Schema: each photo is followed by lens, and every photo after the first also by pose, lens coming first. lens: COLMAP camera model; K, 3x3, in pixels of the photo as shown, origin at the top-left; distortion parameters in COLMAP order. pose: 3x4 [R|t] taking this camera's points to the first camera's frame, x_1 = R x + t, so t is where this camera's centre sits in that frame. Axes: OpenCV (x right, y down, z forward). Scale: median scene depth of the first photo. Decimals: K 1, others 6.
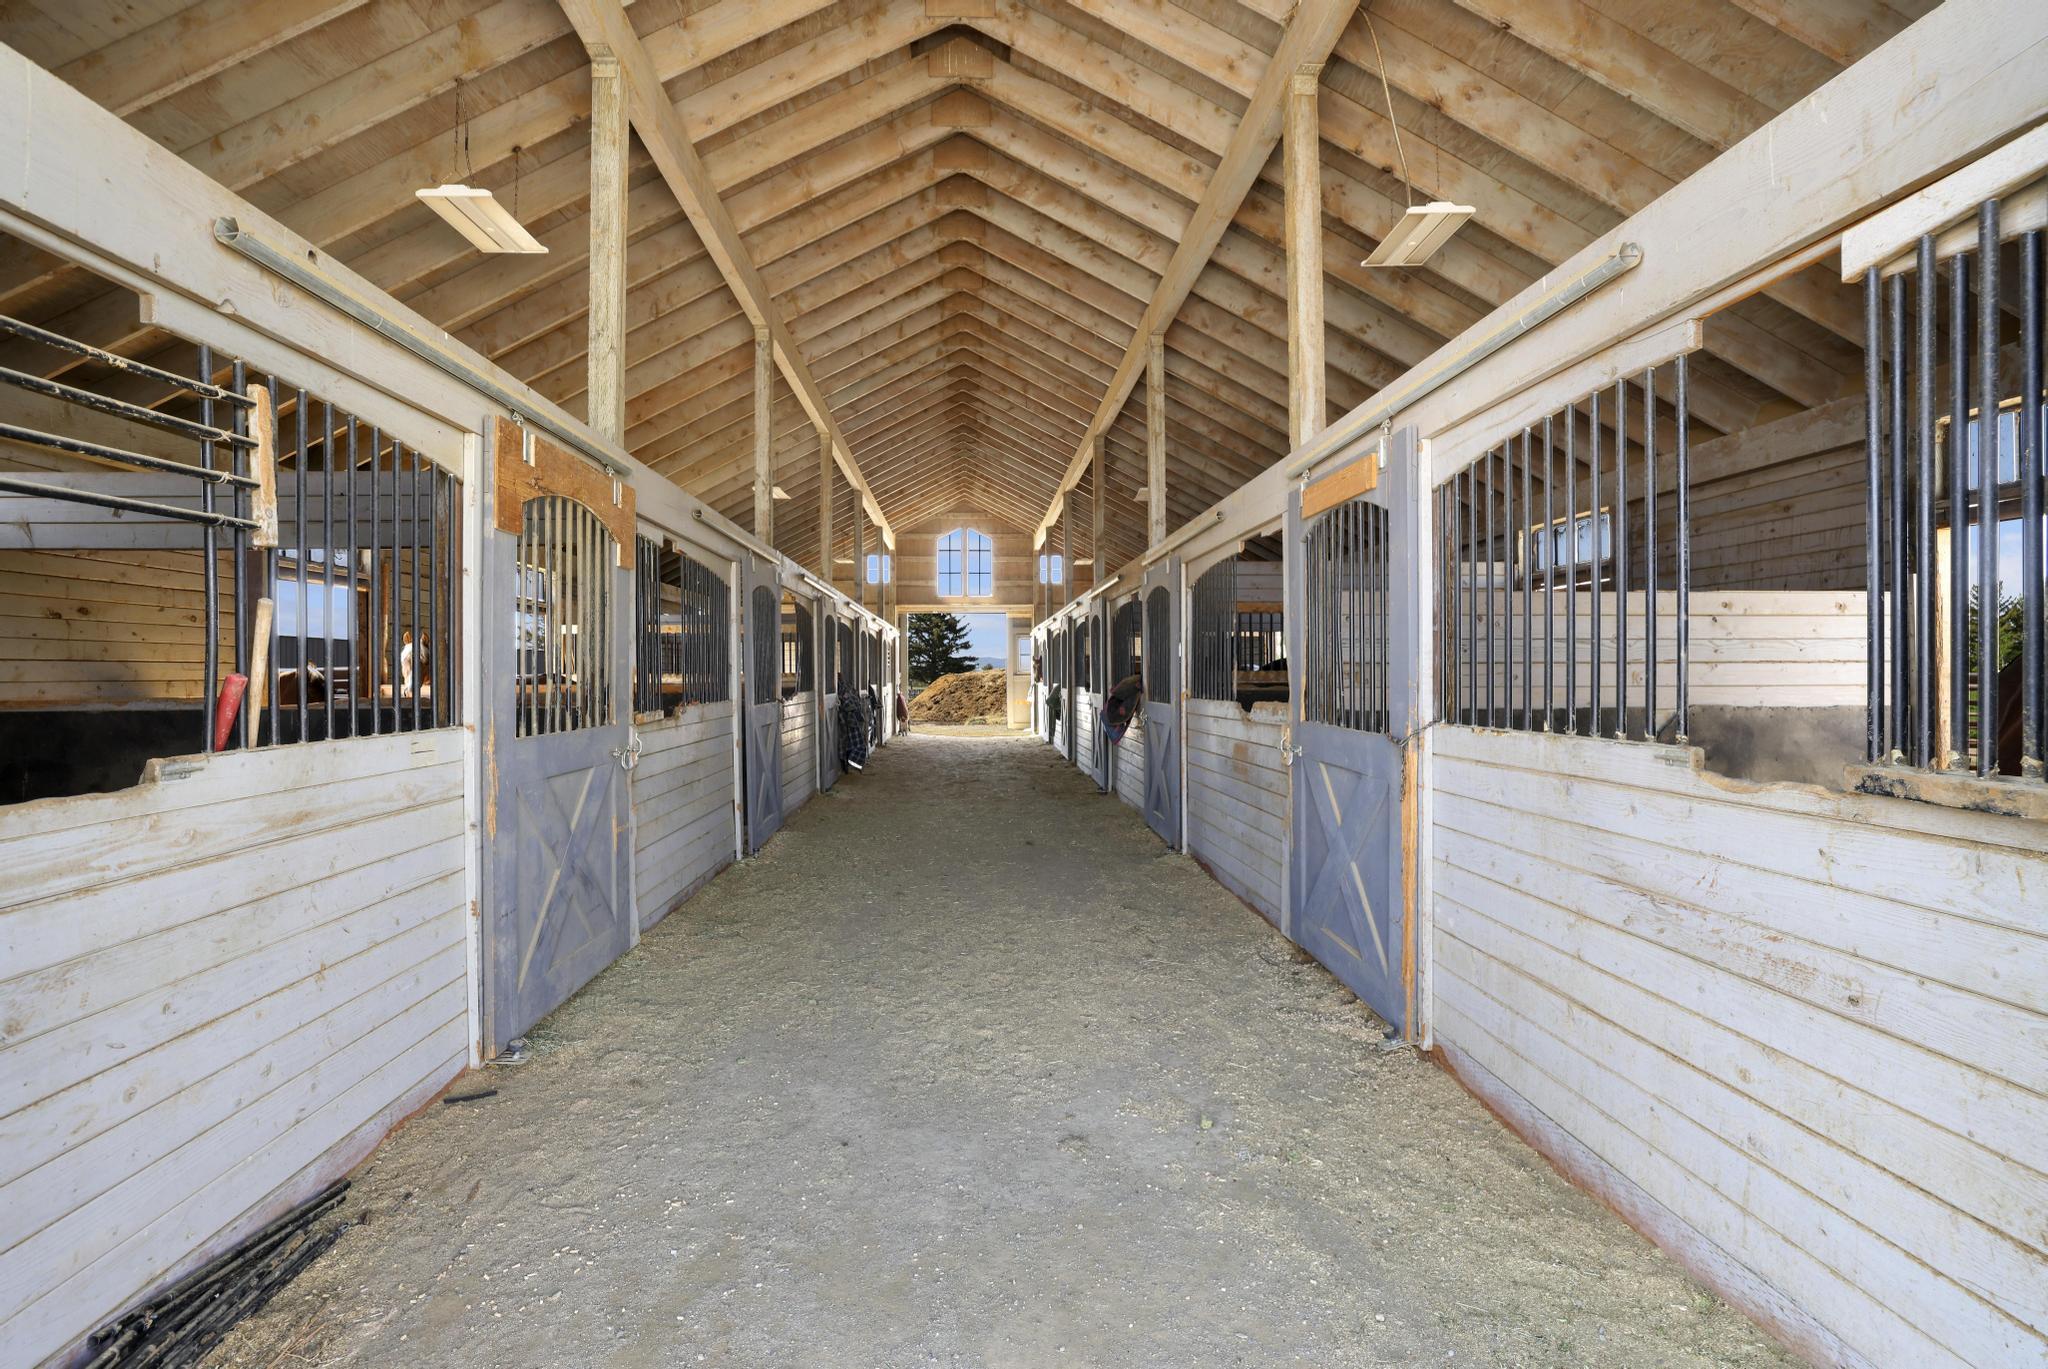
lens RADIAL K [[911.8, 0, 1006.7], [0, 911.8, 665.5], [0, 0, 1]] dist [-0.047465, 0.020317]
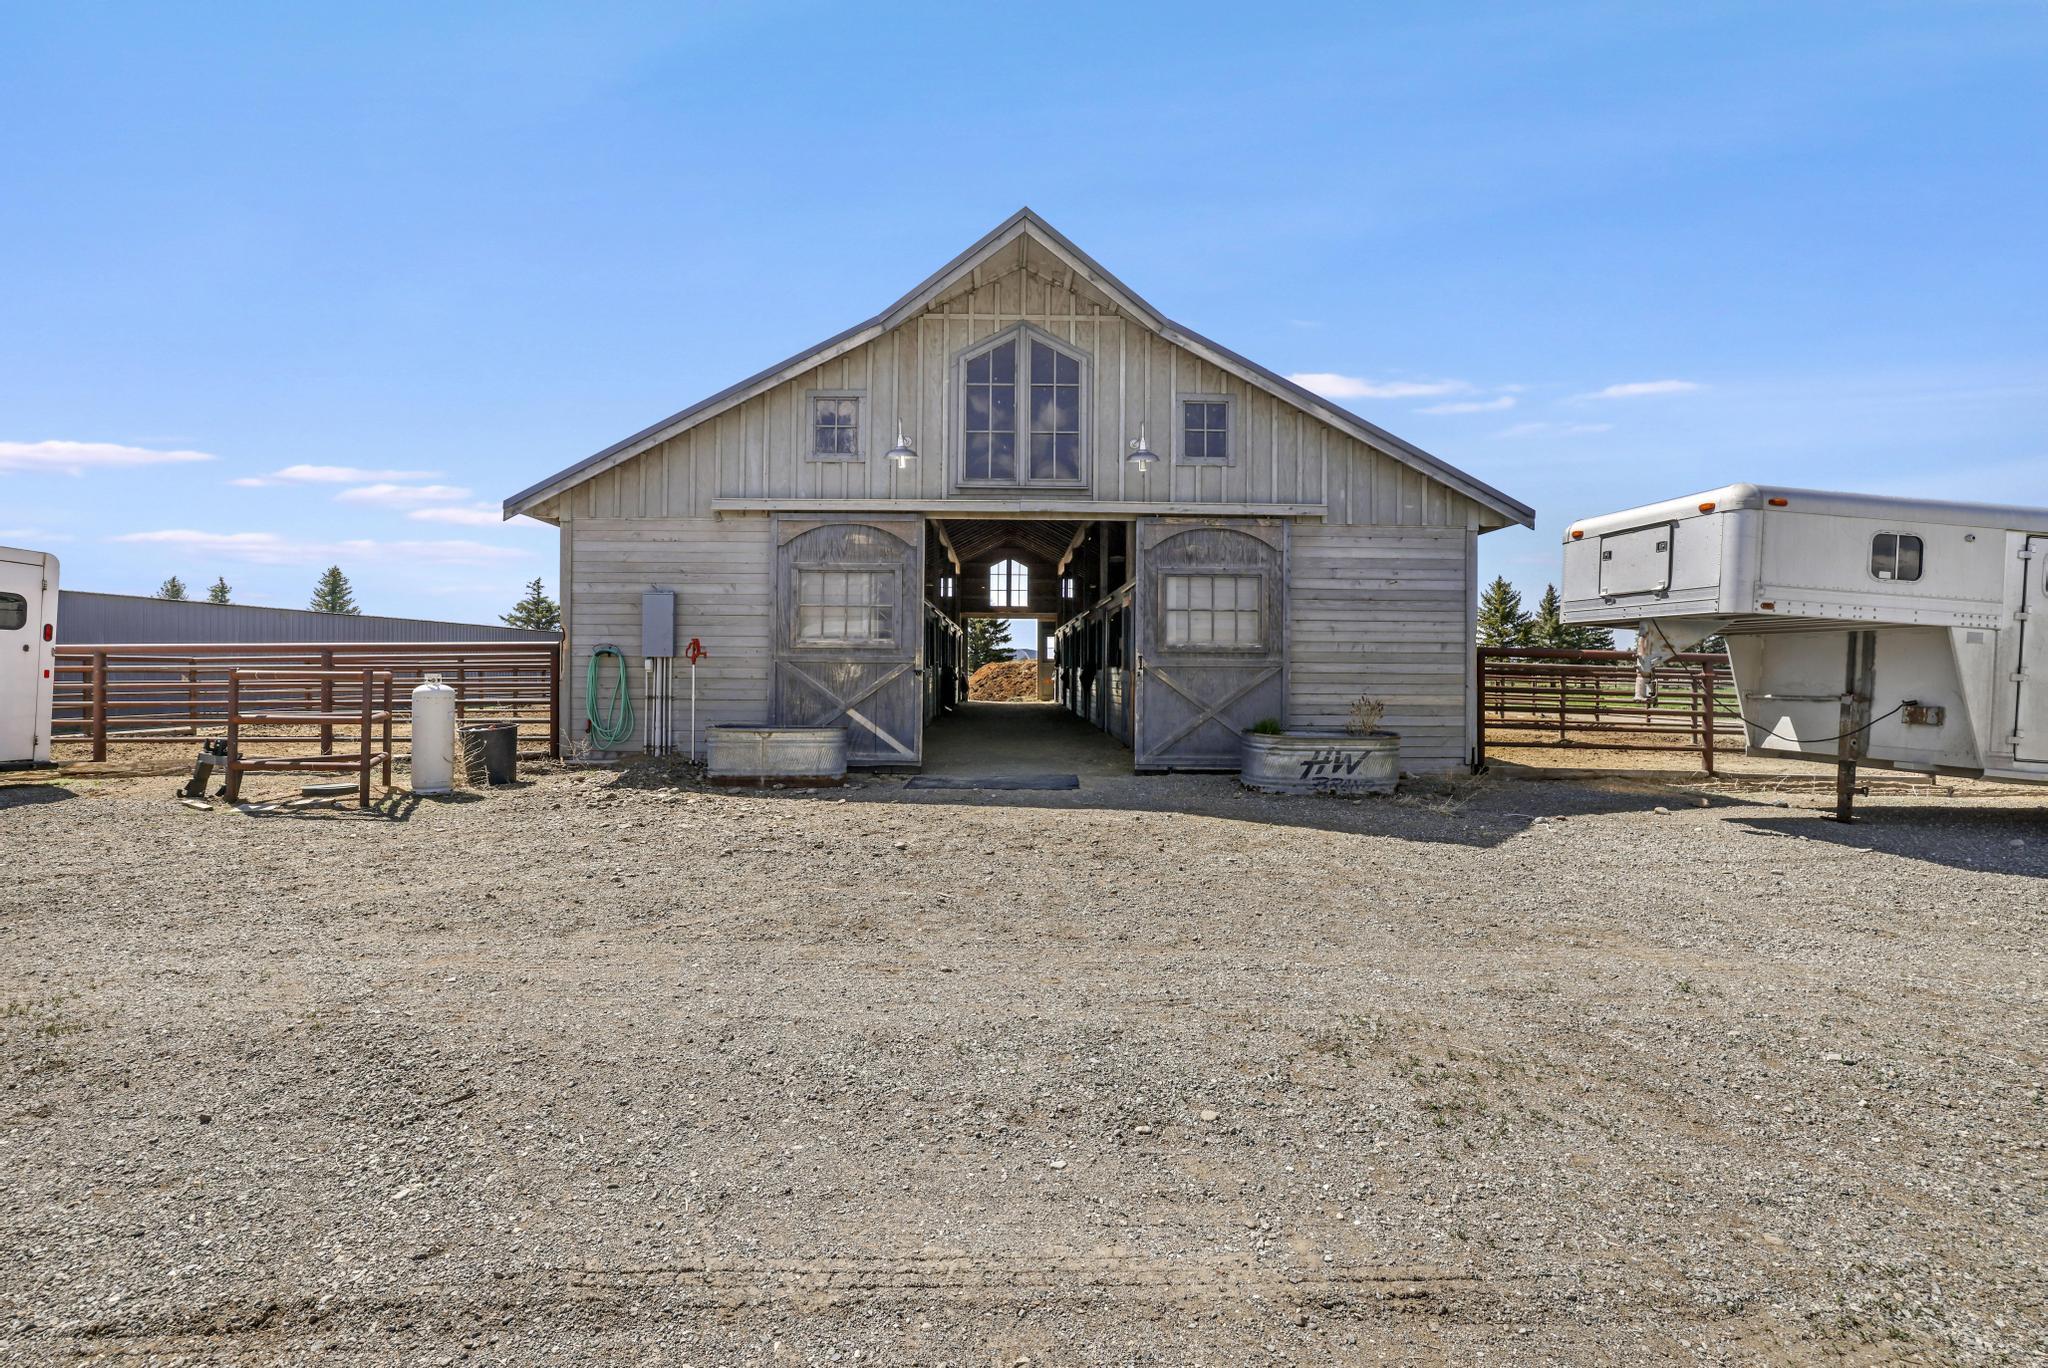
lens RADIAL K [[911.8, 0, 1006.7], [0, 911.8, 665.0], [0, 0, 1]] dist [-0.047465, 0.020317]
pose [[0.999219, 0.007513, -0.038782, 0.008709], [-0.007174, 0.999935, 0.008861, 0.003527], [0.038846, -0.008576, 0.999208, -0.516815]]
